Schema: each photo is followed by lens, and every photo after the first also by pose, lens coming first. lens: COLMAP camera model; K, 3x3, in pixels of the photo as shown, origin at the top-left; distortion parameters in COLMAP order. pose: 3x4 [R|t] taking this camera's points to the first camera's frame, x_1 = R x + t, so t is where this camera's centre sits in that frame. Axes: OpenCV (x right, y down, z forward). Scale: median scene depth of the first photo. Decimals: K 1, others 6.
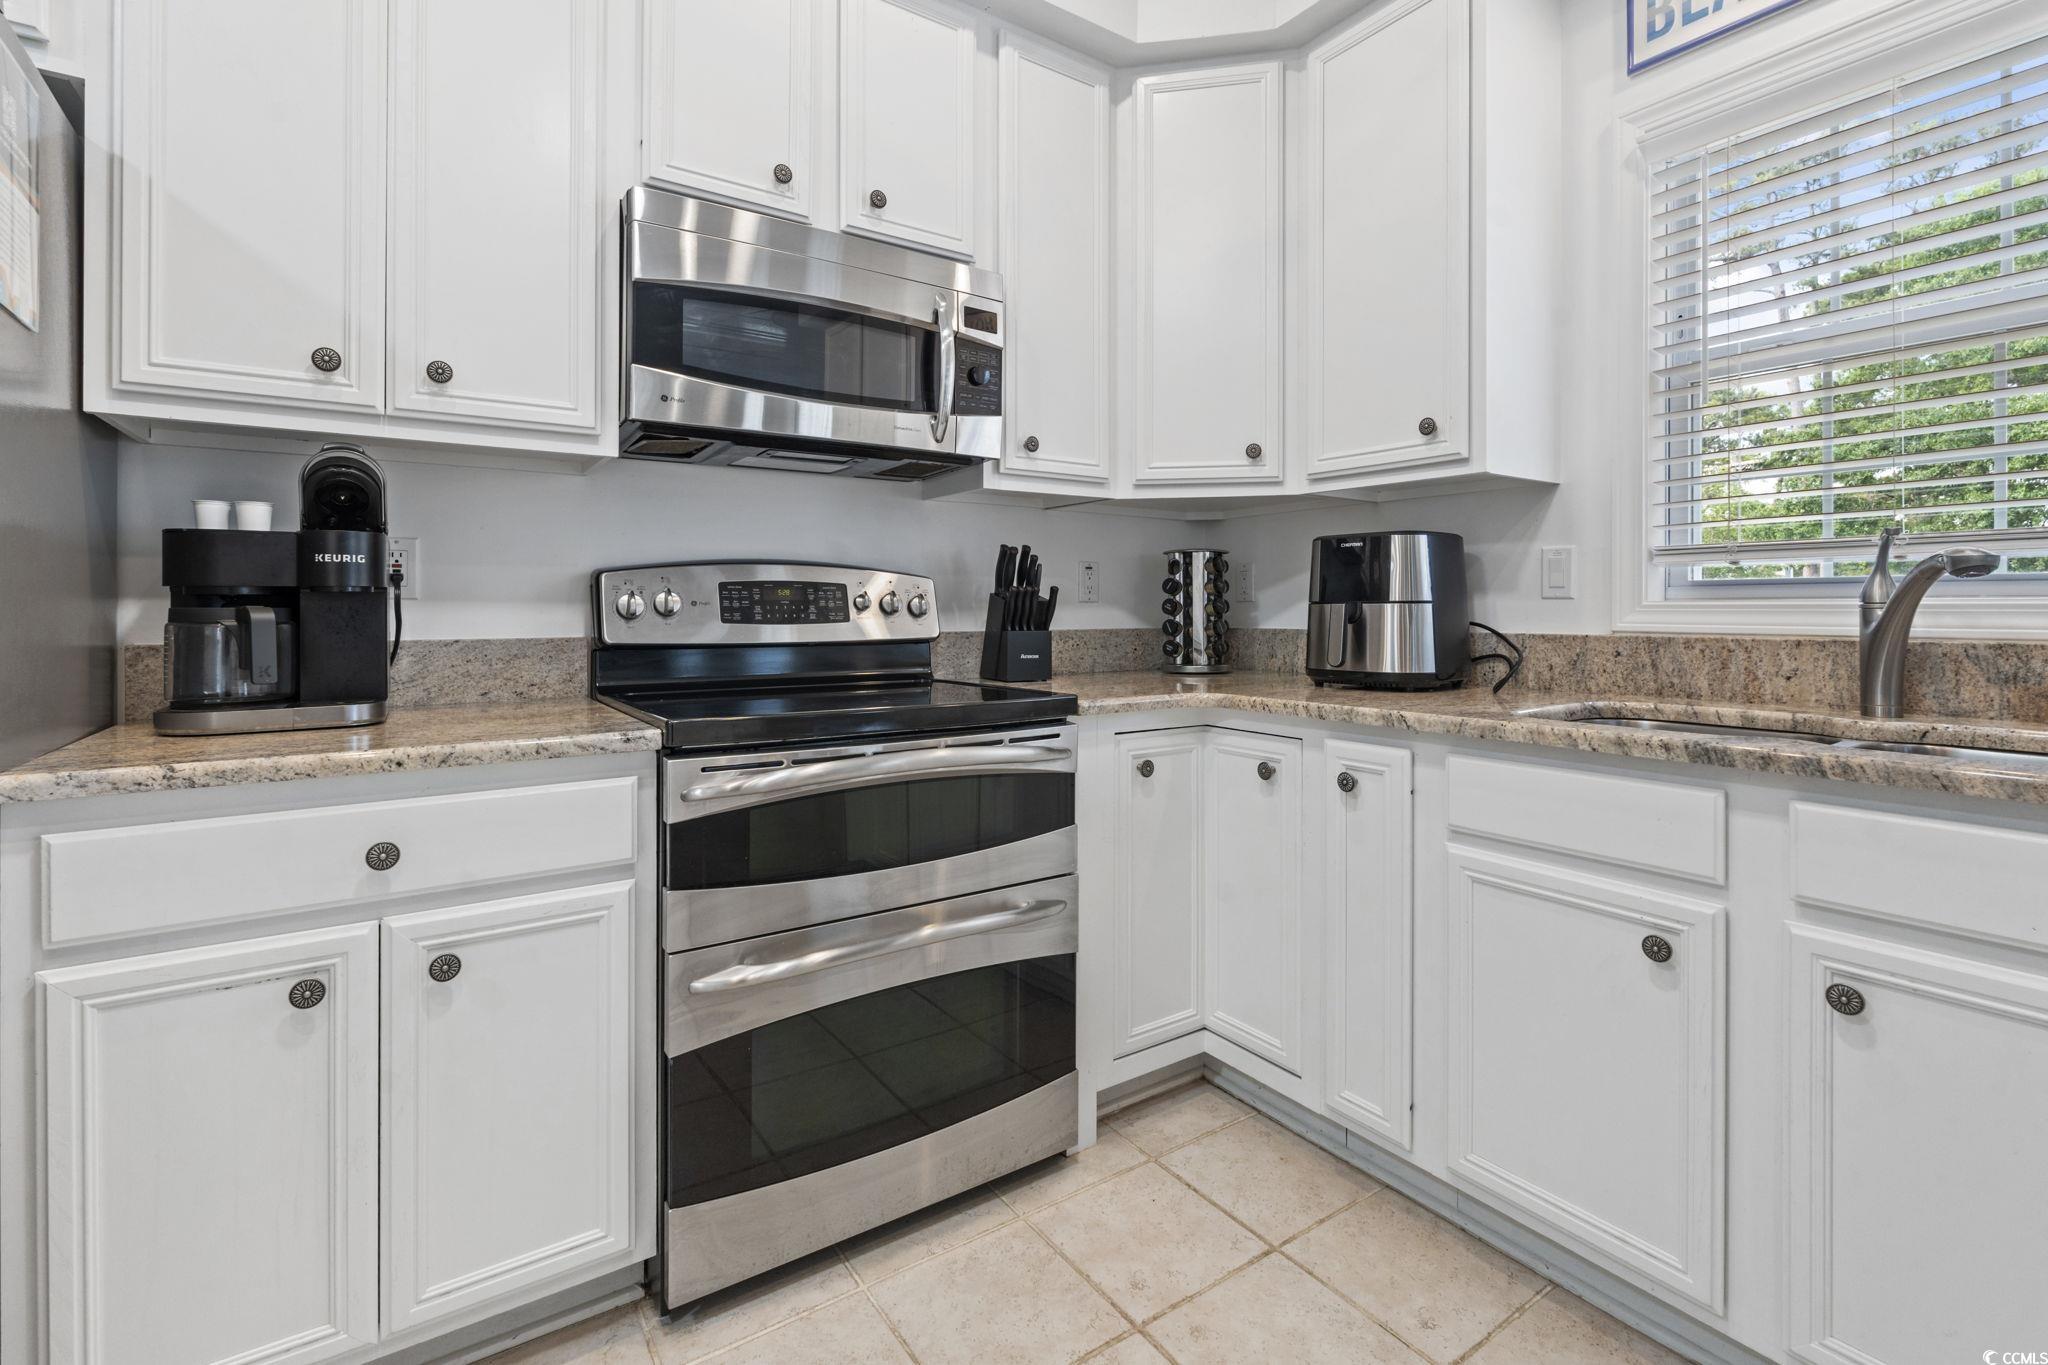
lens RADIAL K [[932.9, 0, 1016.1], [0, 932.9, 602.4], [0, 0, 1]] dist [-0.001764, -0.000077]
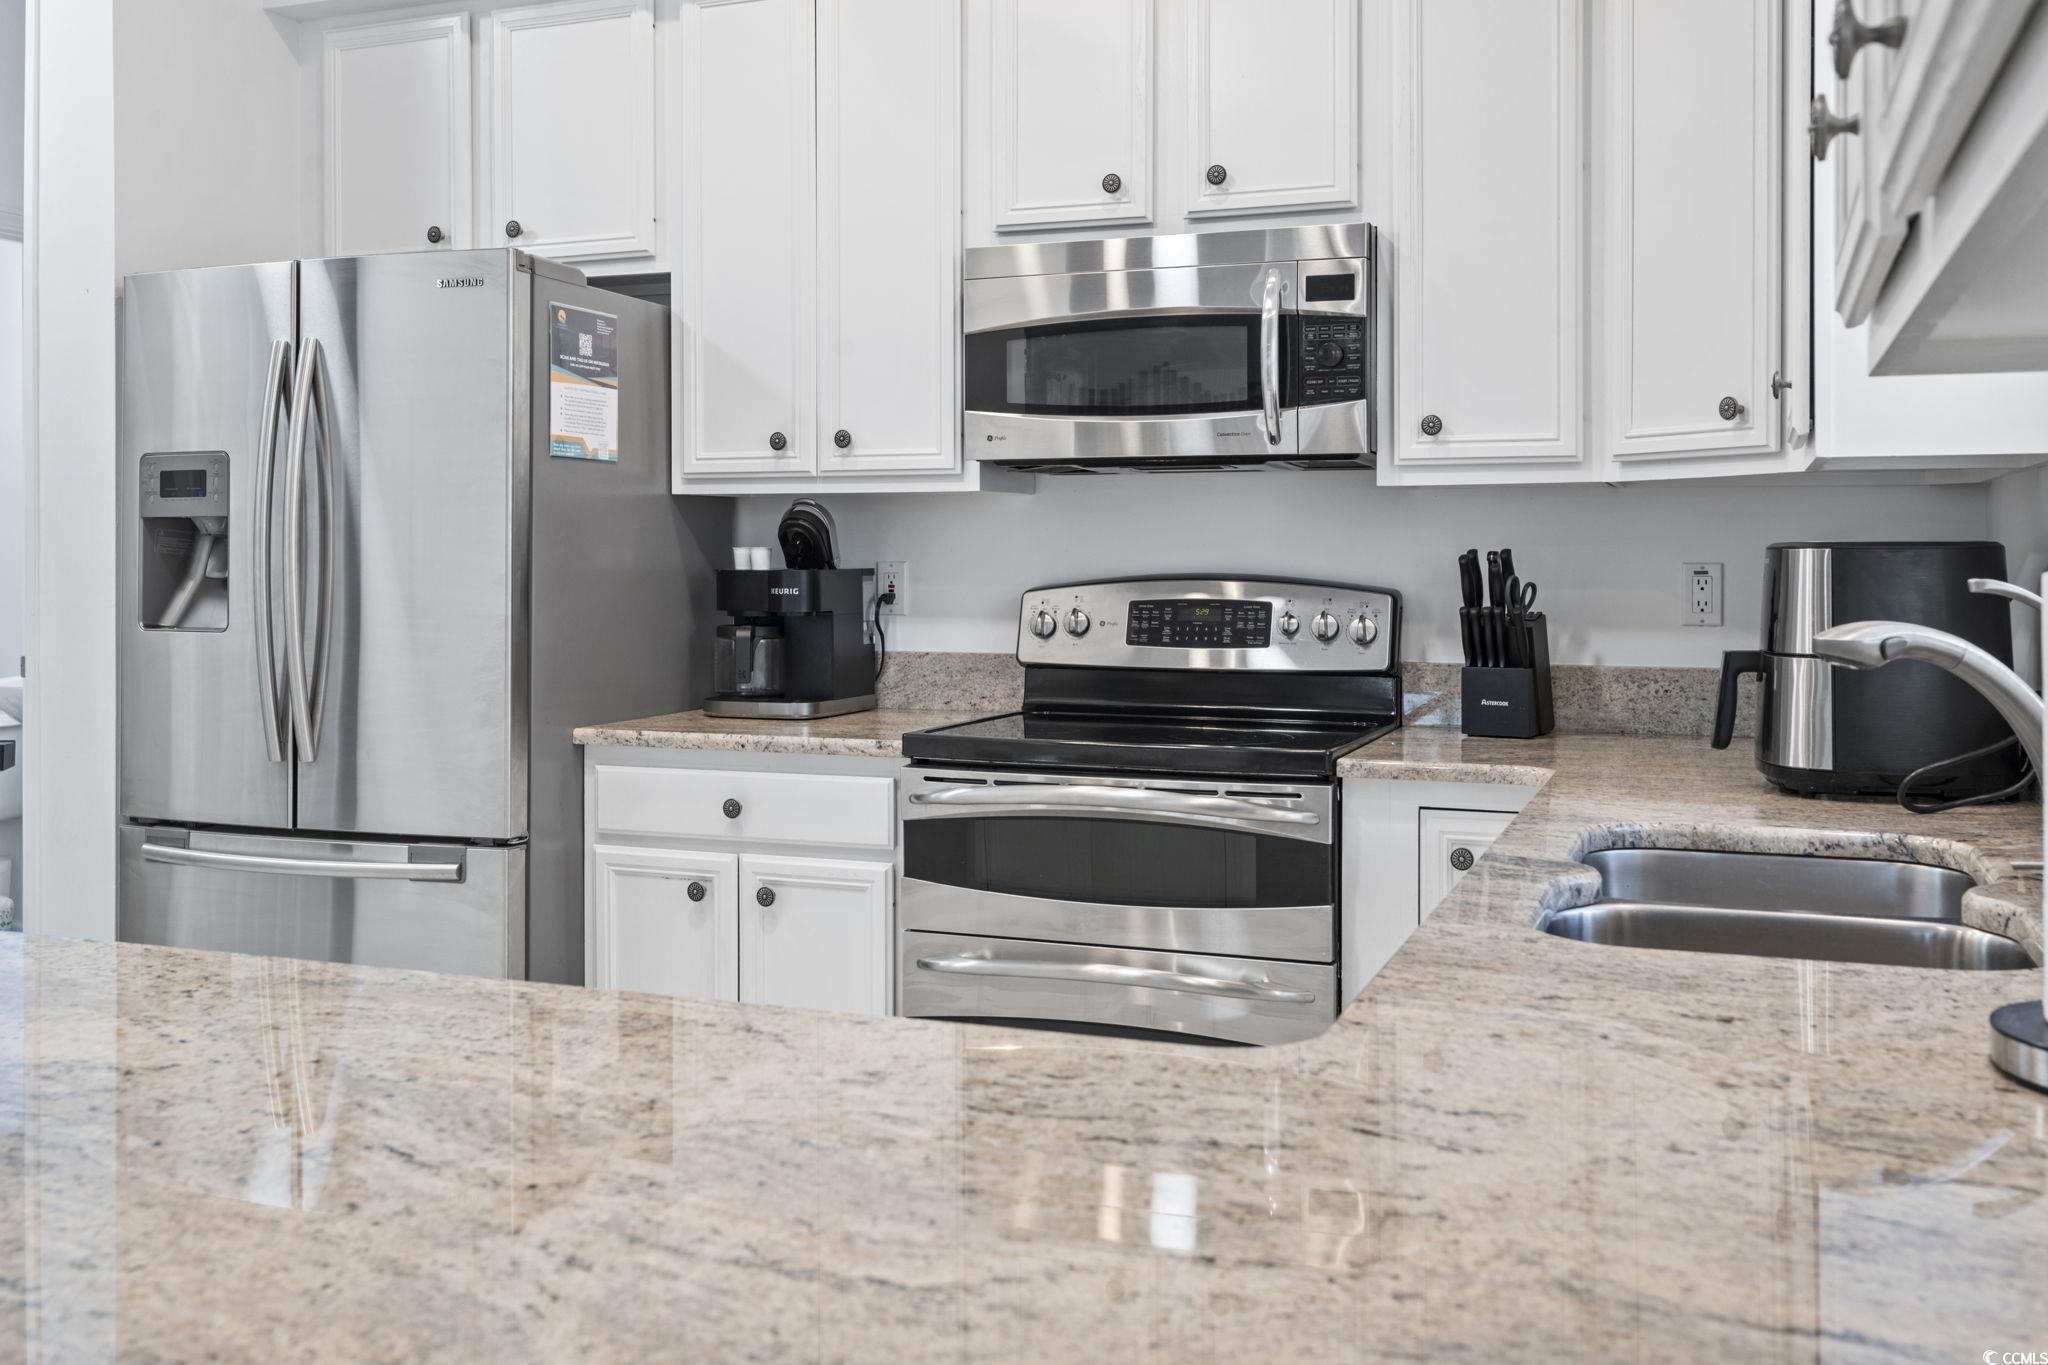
lens RADIAL K [[1831.2, 0, 1038.1], [0, 1831.2, 555.8], [0, 0, 1]] dist [-0.003071, -0.001352]
pose [[0.575574, 0.000952, -0.817749, 1.157638], [0.006232, 0.999965, 0.005551, -0.079451], [0.817726, -0.008291, 0.575548, -0.143718]]
